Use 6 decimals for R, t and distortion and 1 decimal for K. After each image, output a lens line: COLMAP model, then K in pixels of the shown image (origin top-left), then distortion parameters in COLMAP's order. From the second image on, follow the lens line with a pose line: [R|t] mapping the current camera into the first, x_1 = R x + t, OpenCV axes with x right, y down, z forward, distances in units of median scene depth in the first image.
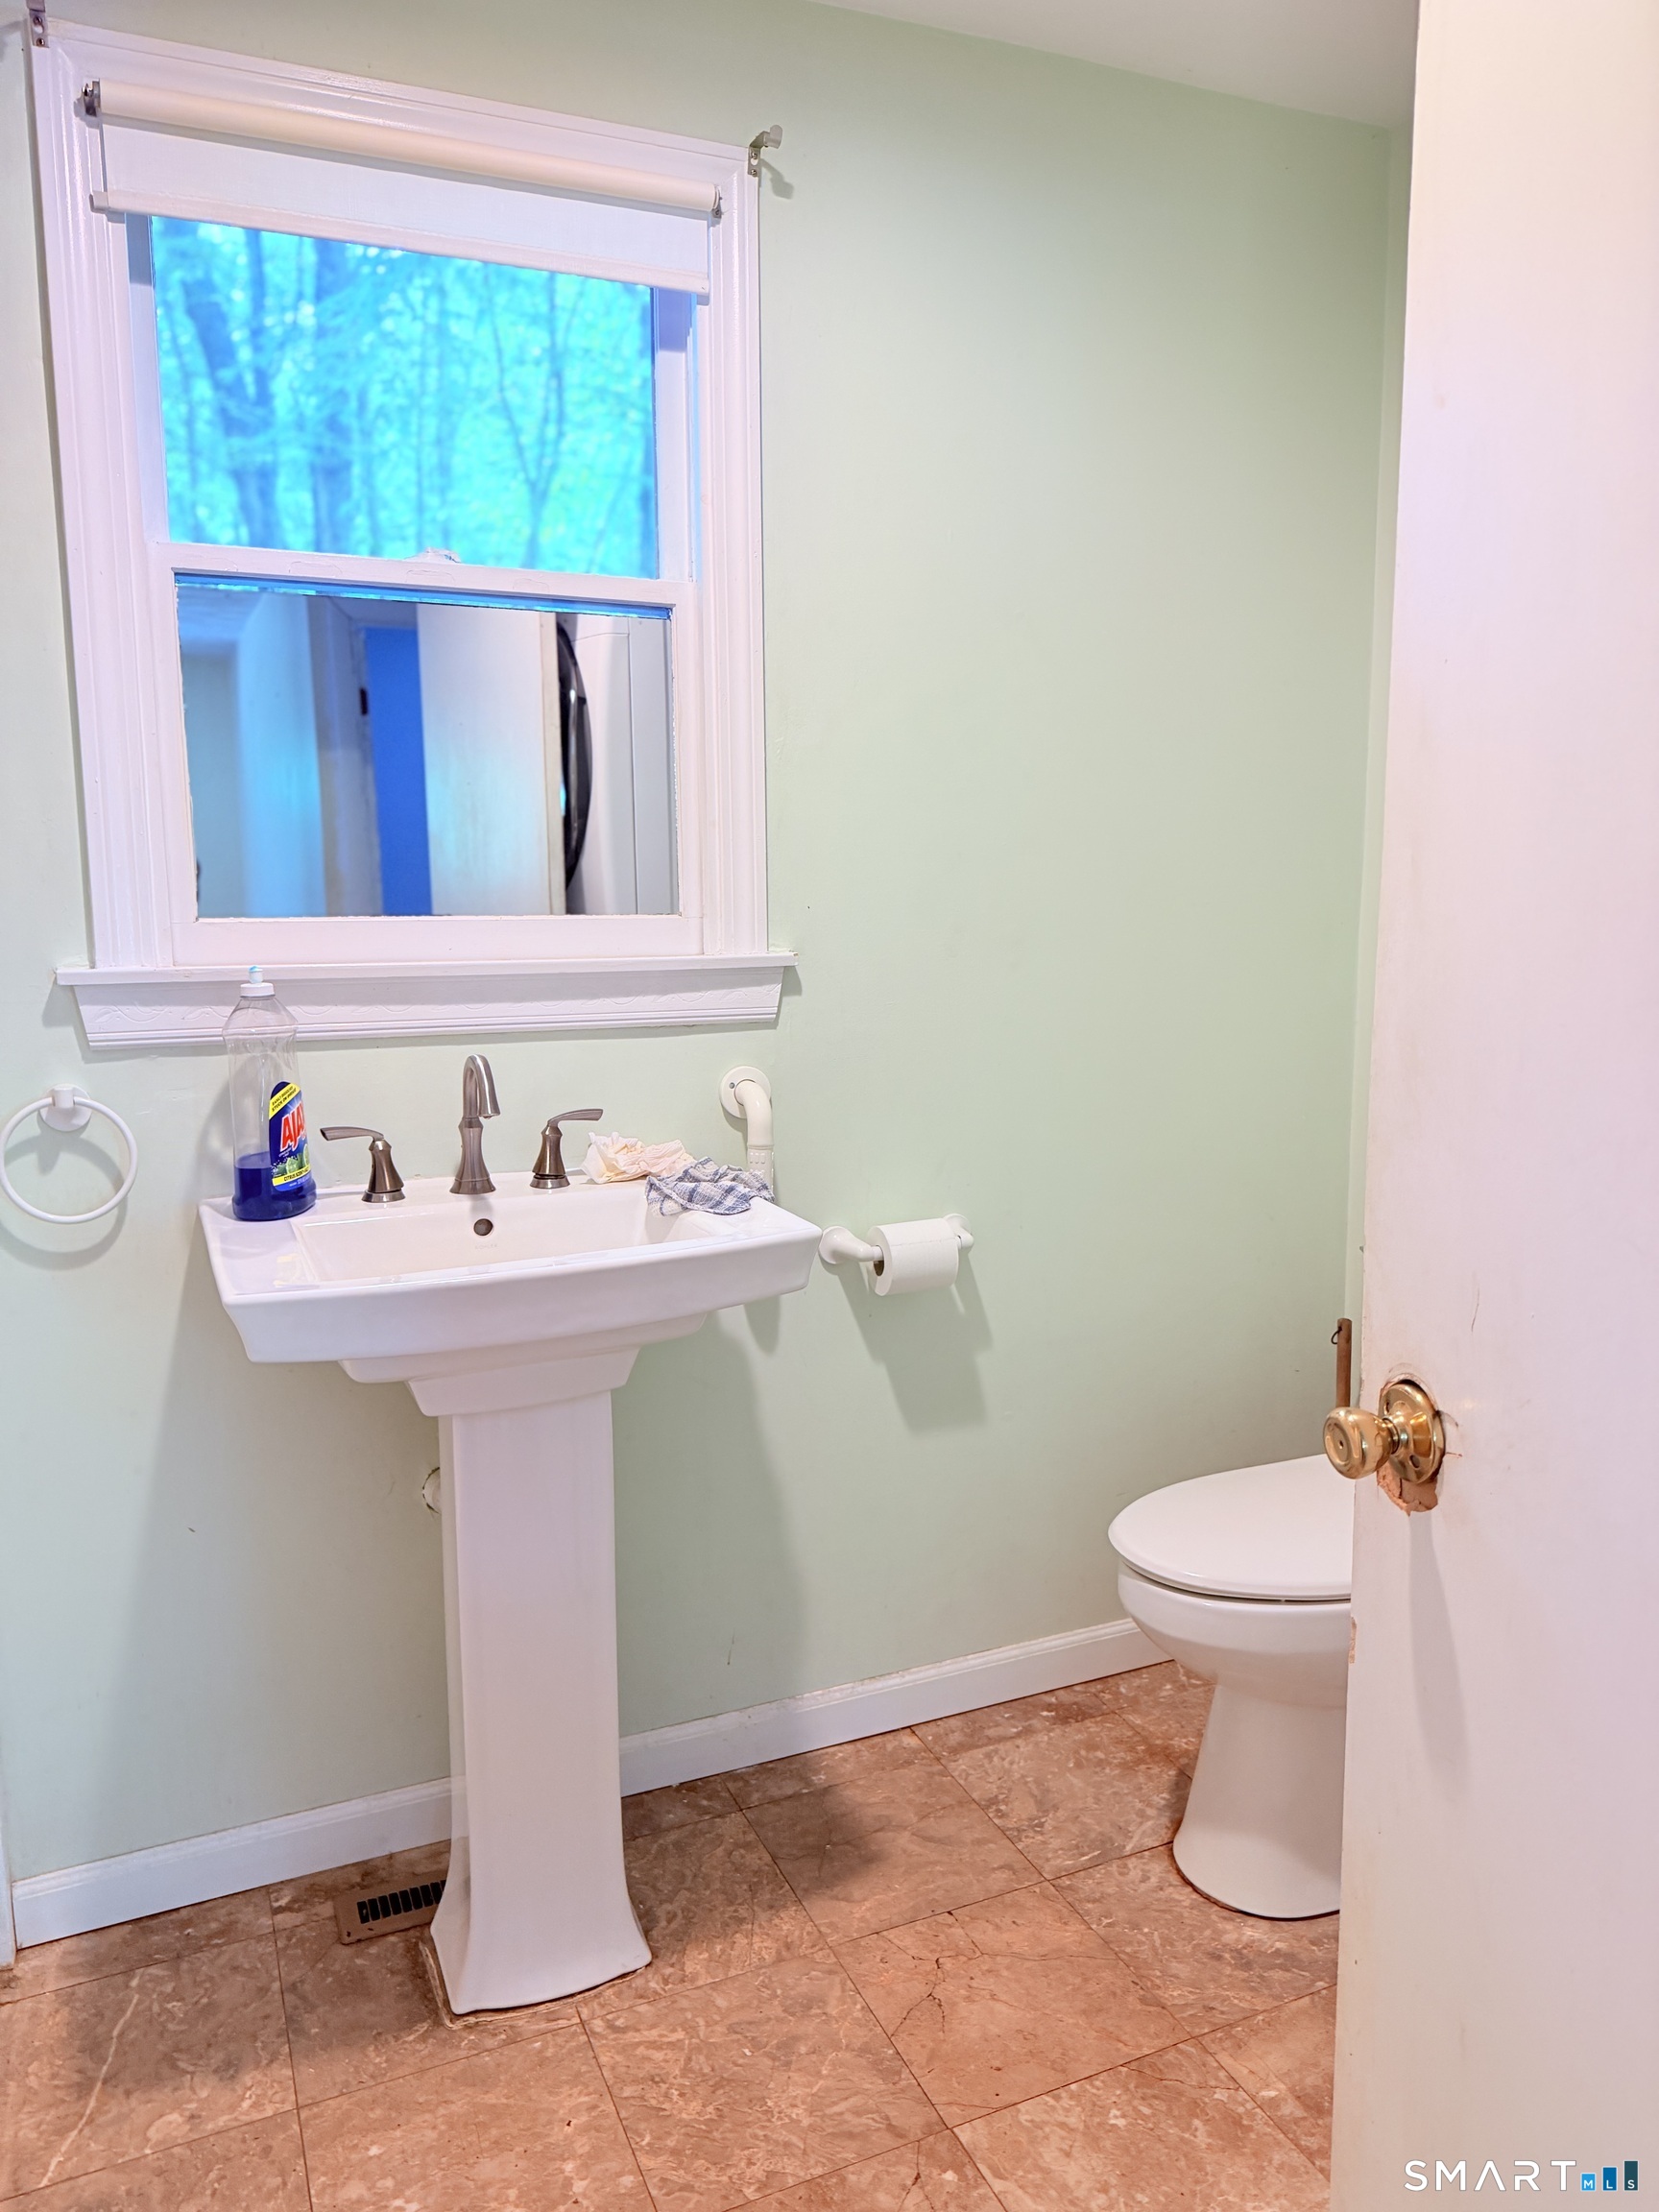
lens RADIAL K [[1592.6, 0, 829.5], [0, 1592.6, 1106.0], [0, 0, 1]] dist [-0.003104, 0.001065]
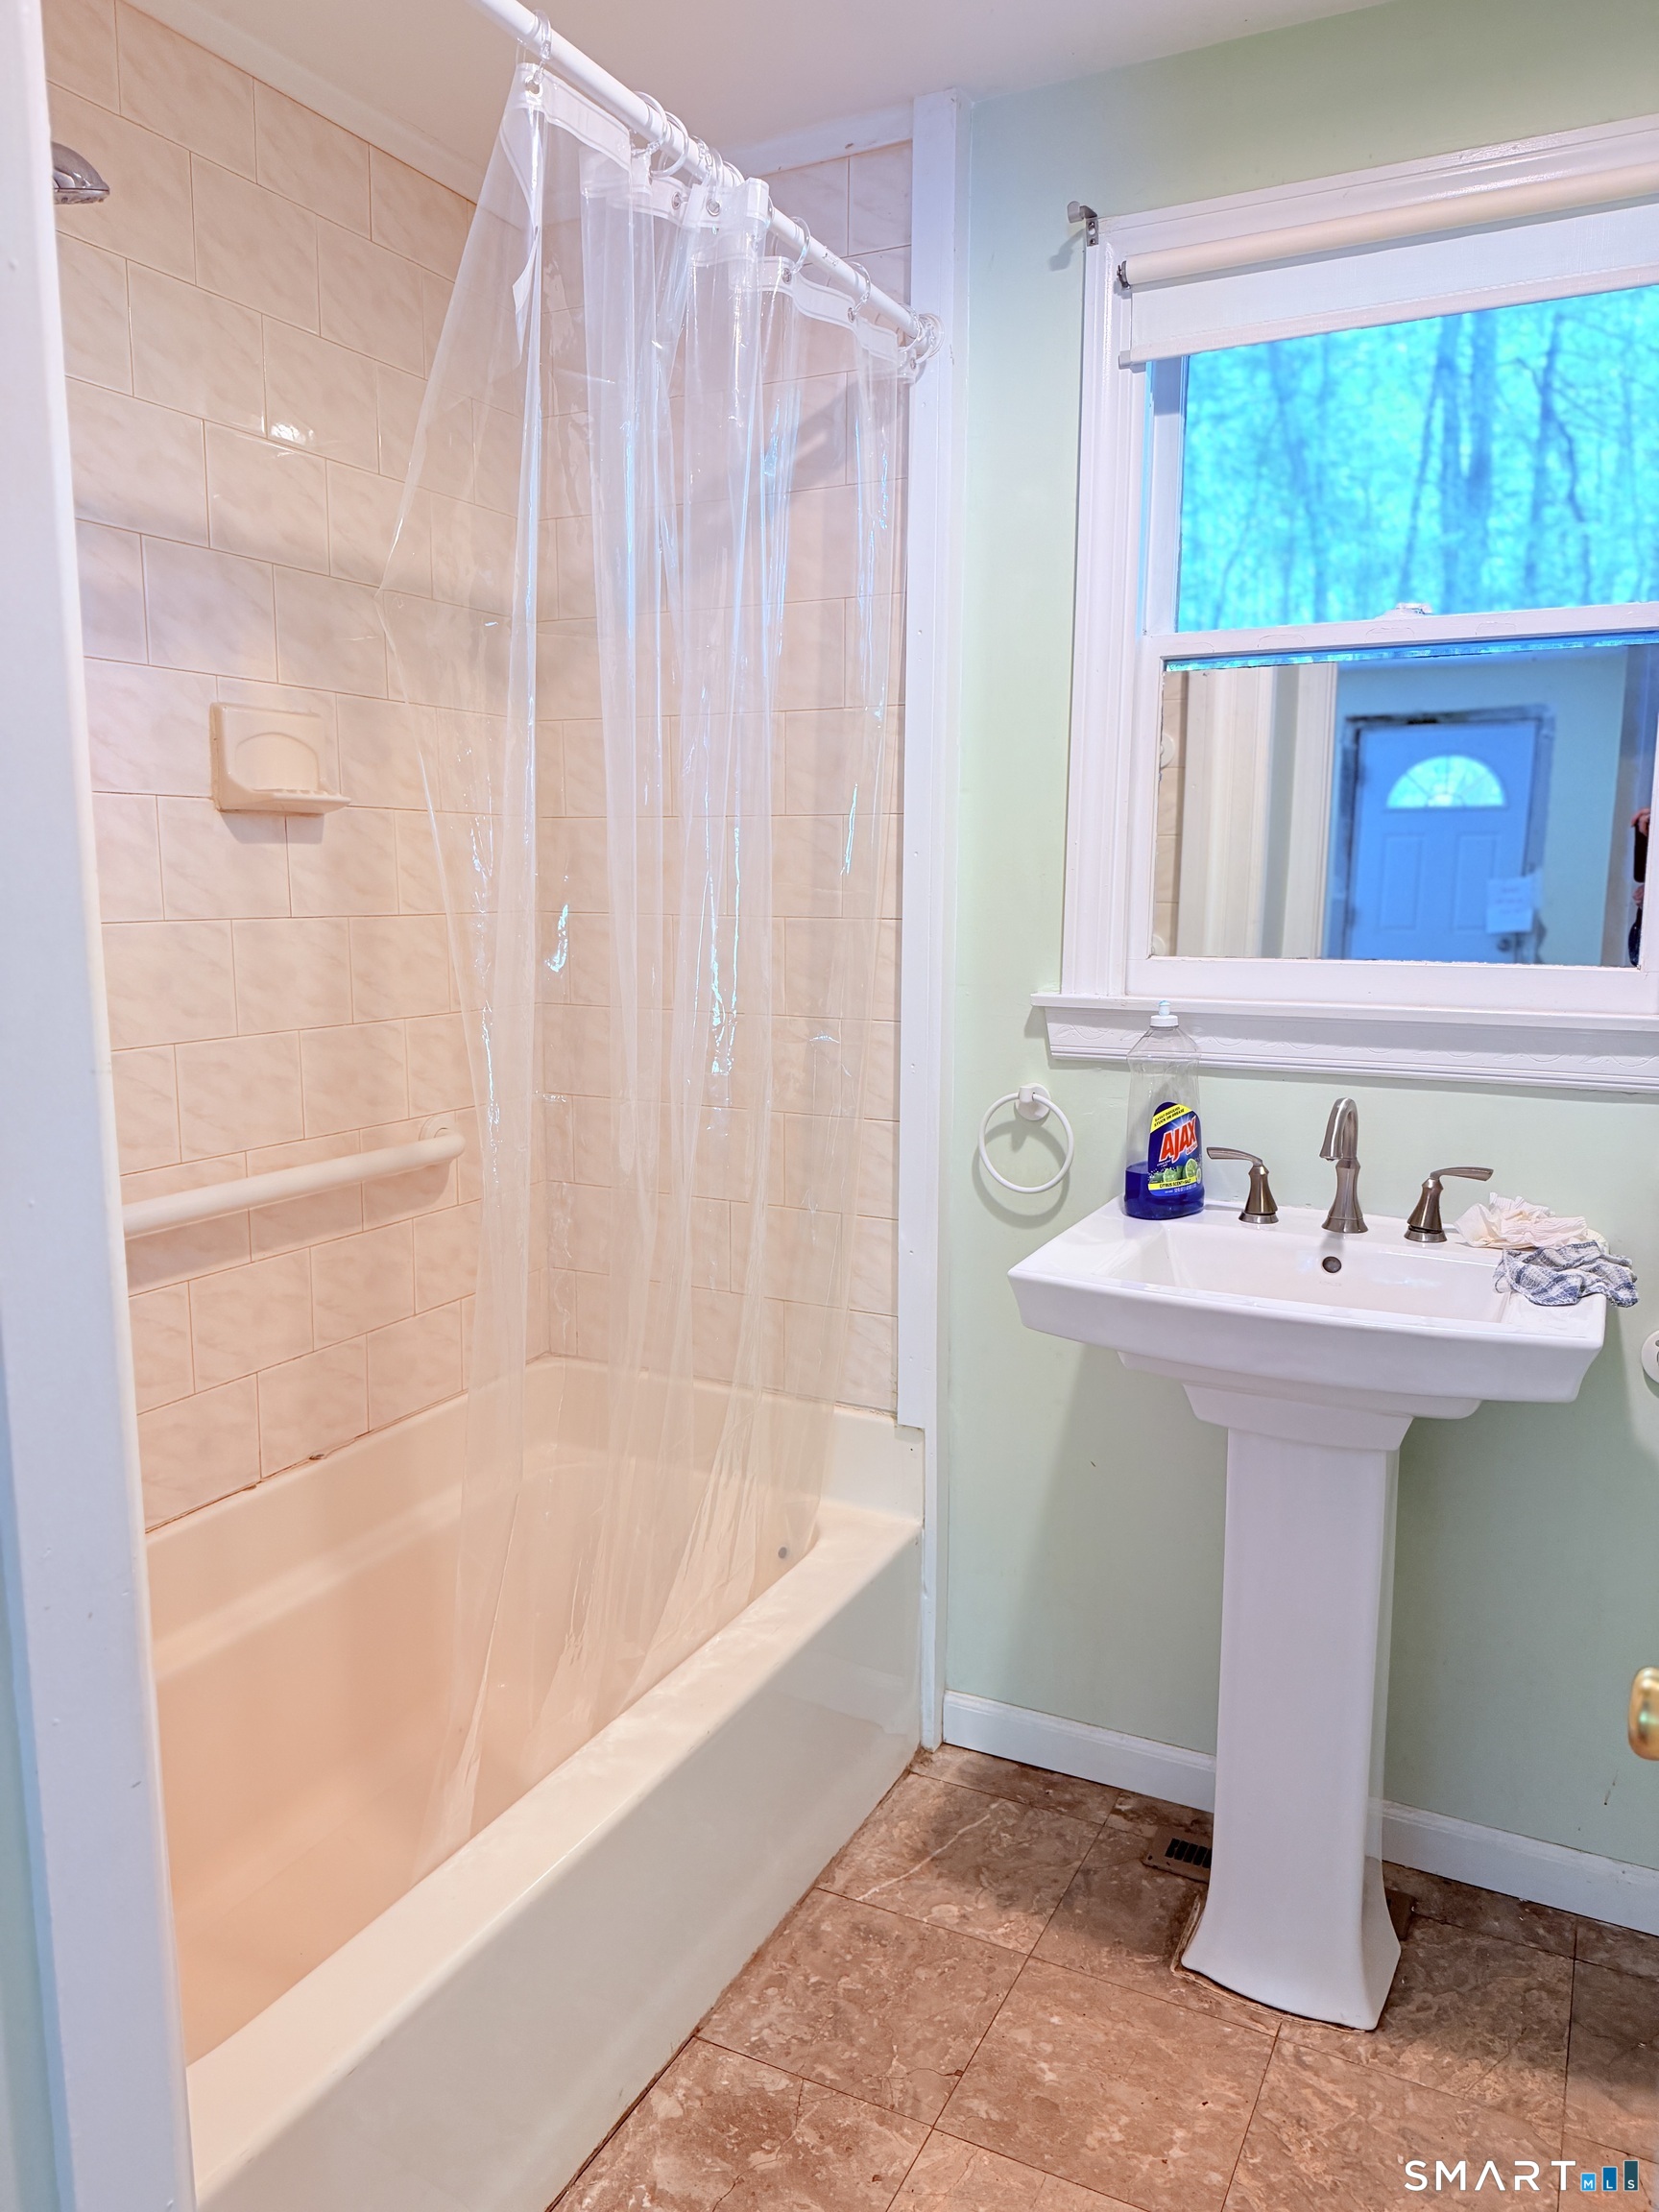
lens RADIAL K [[1602.6, 0, 829.5], [0, 1602.6, 1106.0], [0, 0, 1]] dist [0.048899, -0.036427]
pose [[0.628244, 0.123523, -0.768148, 0.392802], [-0.116924, 0.991093, 0.063745, -0.057597], [0.769180, 0.049767, 0.637091, 0.071029]]
